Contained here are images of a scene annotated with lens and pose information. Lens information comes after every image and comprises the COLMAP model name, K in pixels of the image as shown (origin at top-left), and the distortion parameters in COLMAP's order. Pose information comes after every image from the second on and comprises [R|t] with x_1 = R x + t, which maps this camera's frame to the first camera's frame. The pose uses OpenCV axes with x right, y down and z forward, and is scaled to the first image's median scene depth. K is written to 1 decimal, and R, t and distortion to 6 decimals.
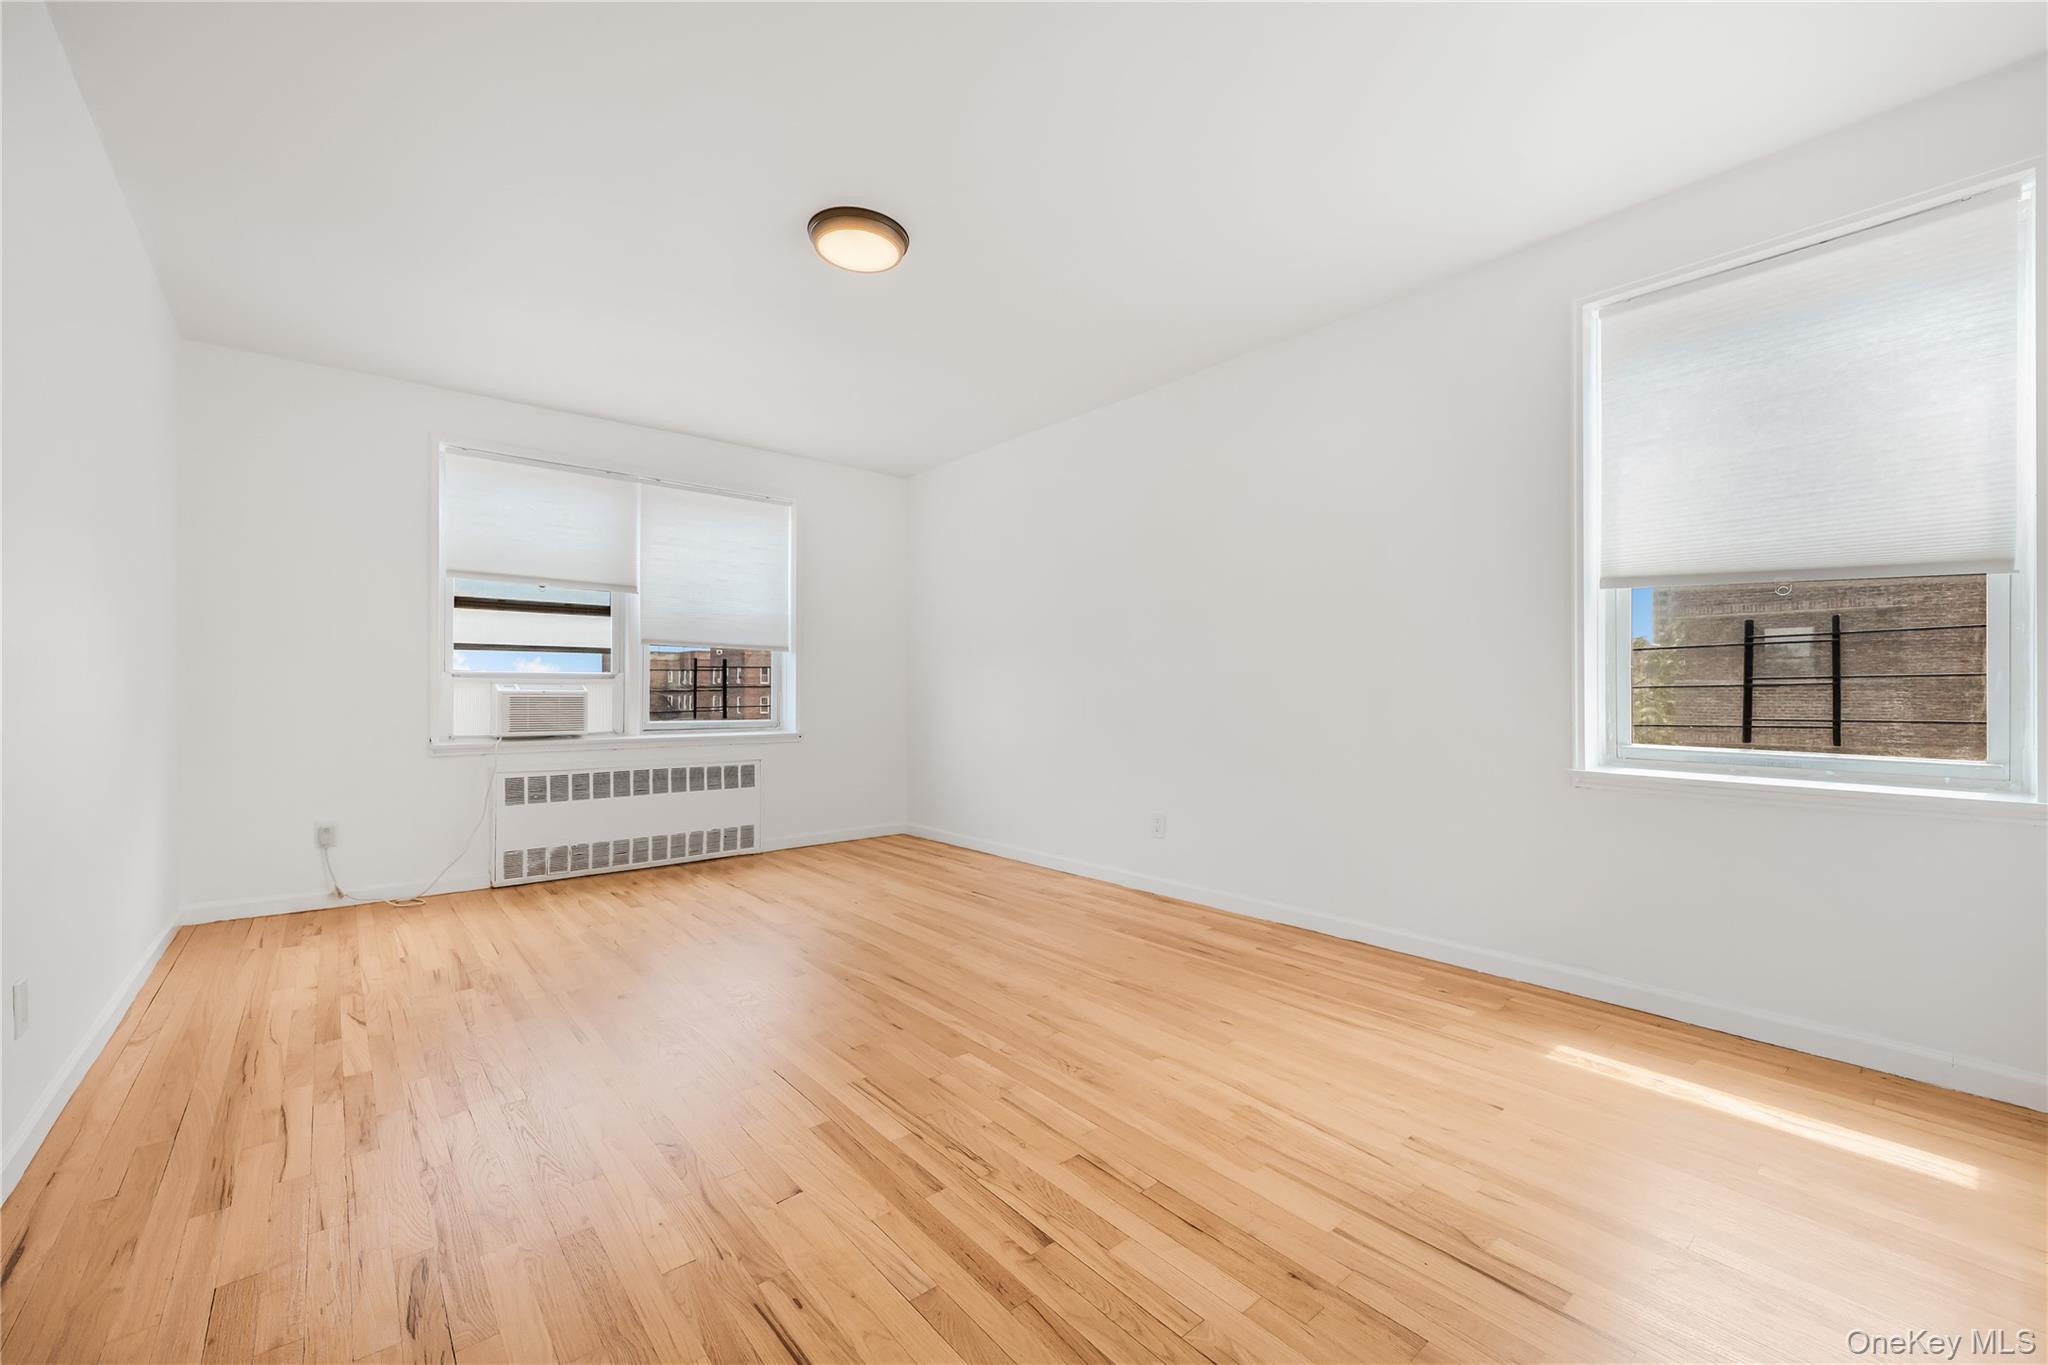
lens RADIAL K [[830.6, 0, 1068.3], [0, 830.6, 680.9], [0, 0, 1]] dist [0.012497, 0.000280]
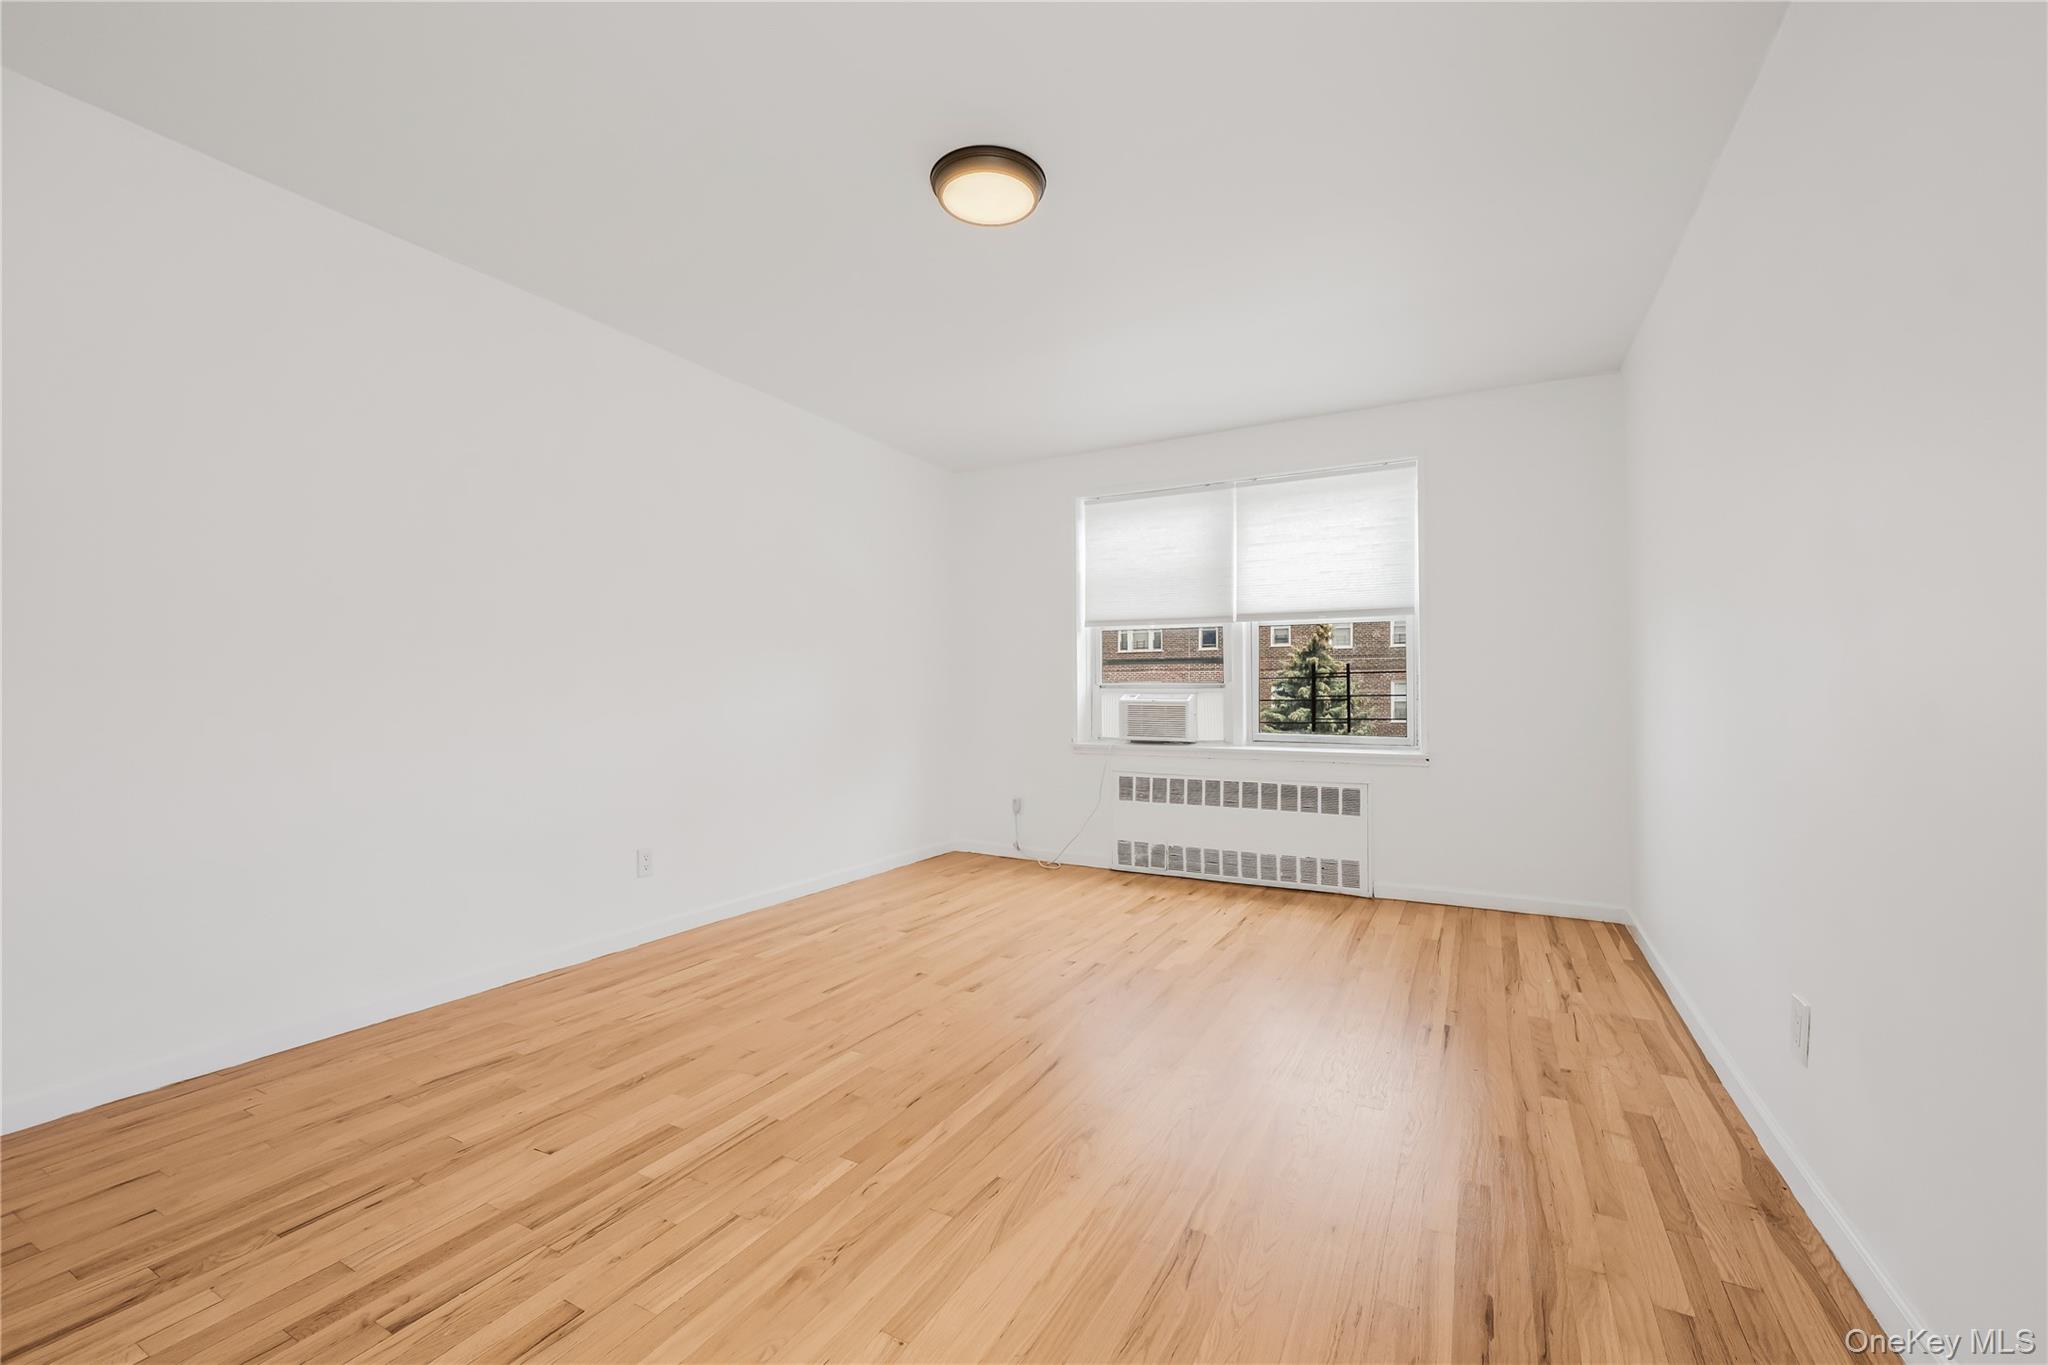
lens RADIAL K [[846.0, 0, 993.8], [0, 846.0, 680.2], [0, 0, 1]] dist [0.007992, -0.000089]
pose [[0.330611, -0.017043, -0.943613, 0.407342], [0.011478, 0.999836, -0.014037, -0.000995], [0.943697, -0.006190, 0.330753, 0.502148]]
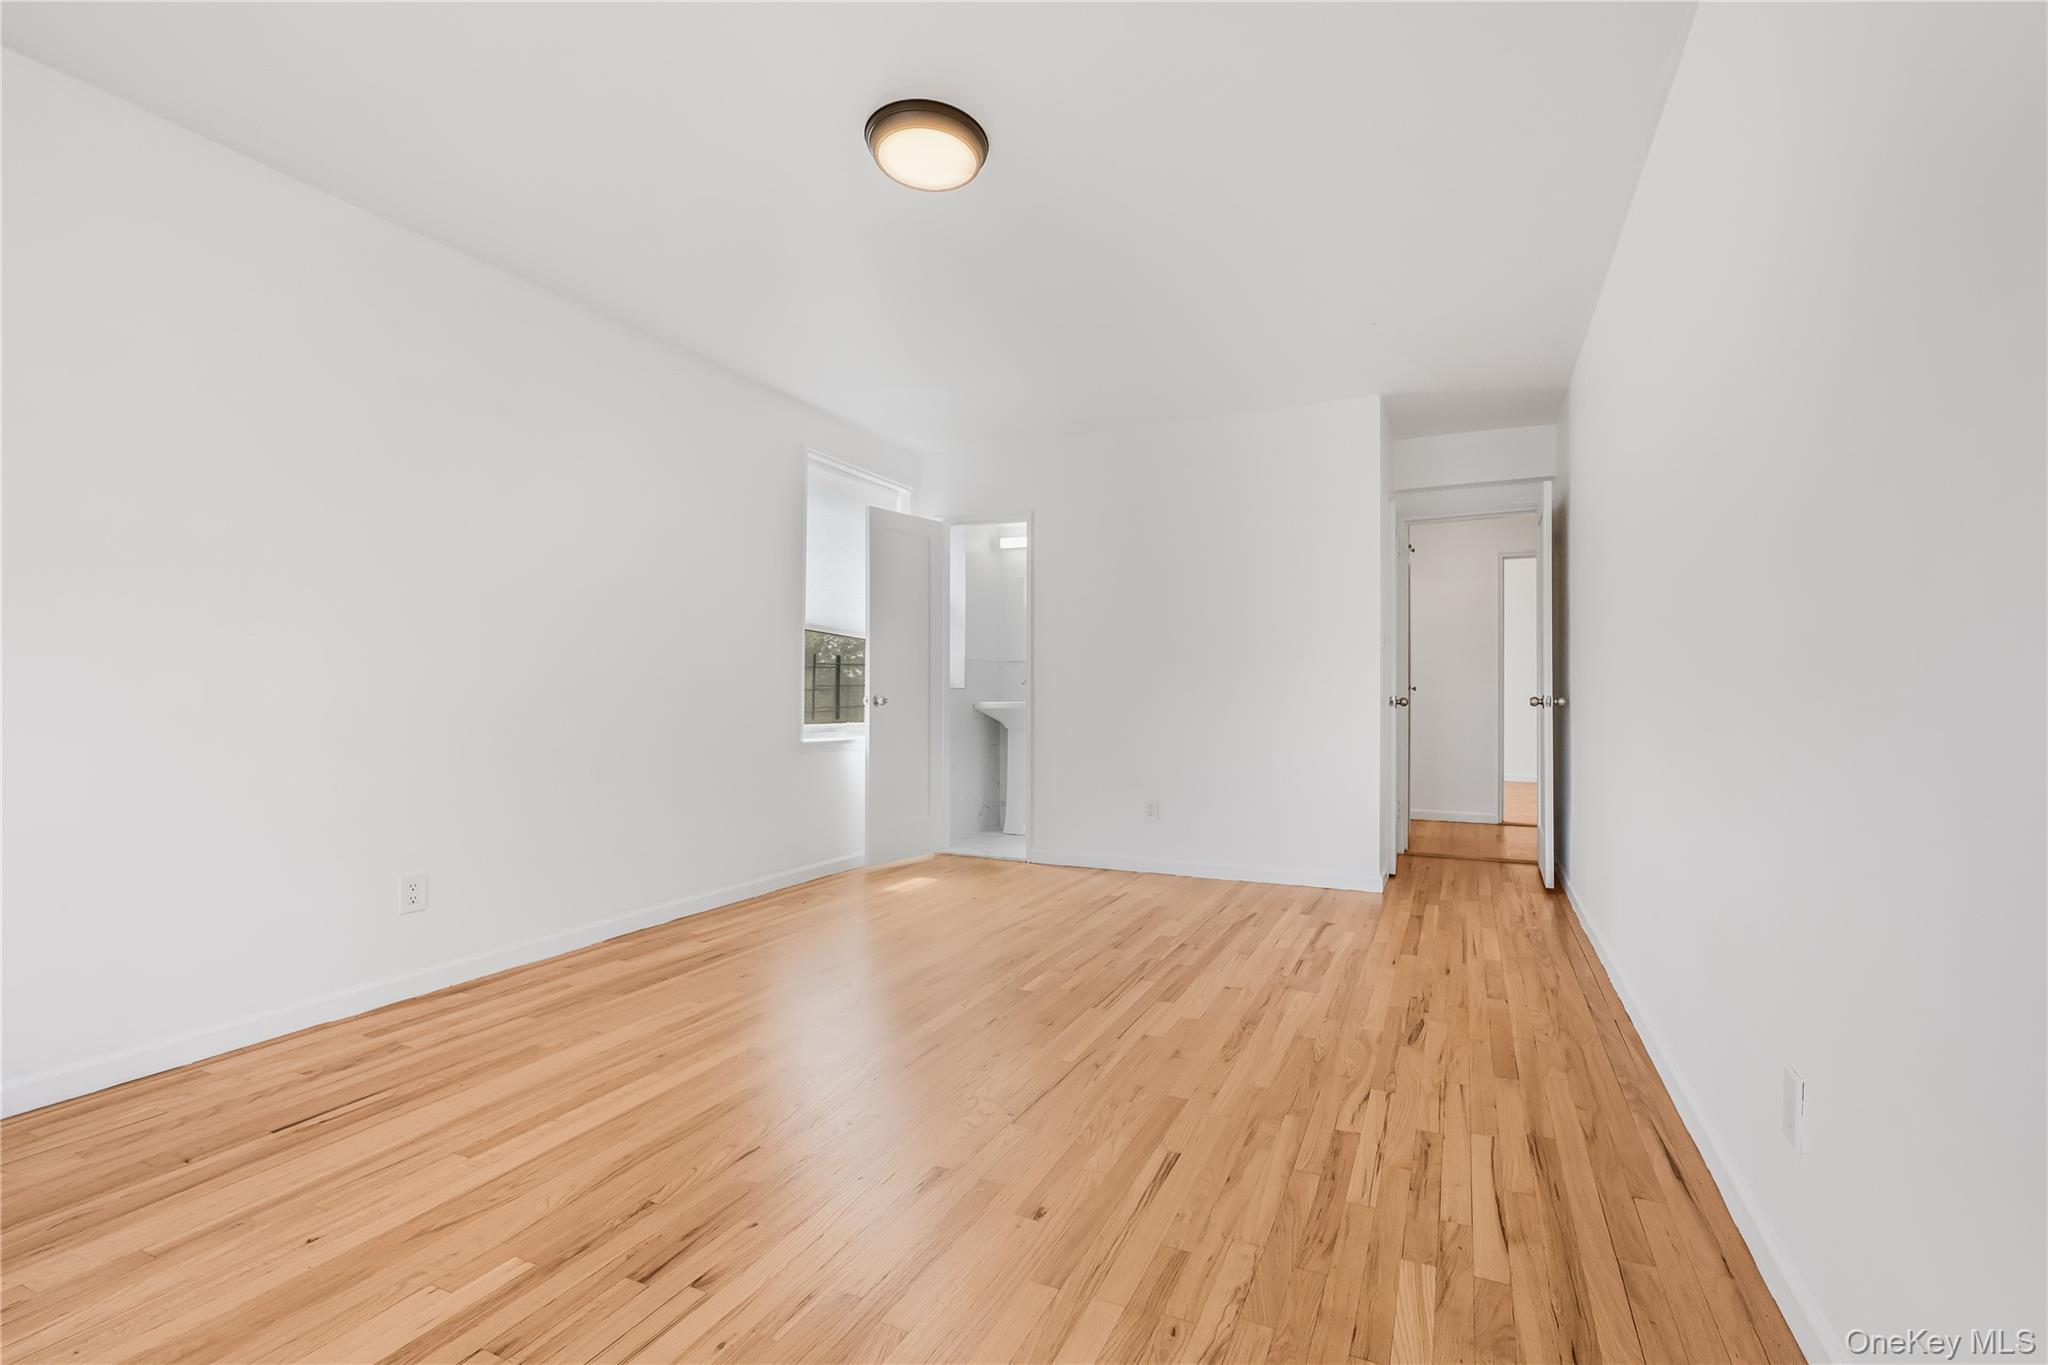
lens RADIAL K [[888.8, 0, 1024.0], [0, 888.8, 682.5], [0, 0, 1]] dist [0.010347, 0.000086]
pose [[-0.379378, 0.013139, 0.925148, -0.772417], [-0.012964, 0.999726, -0.019515, 0.016466], [-0.925151, -0.019397, -0.379103, 0.872468]]
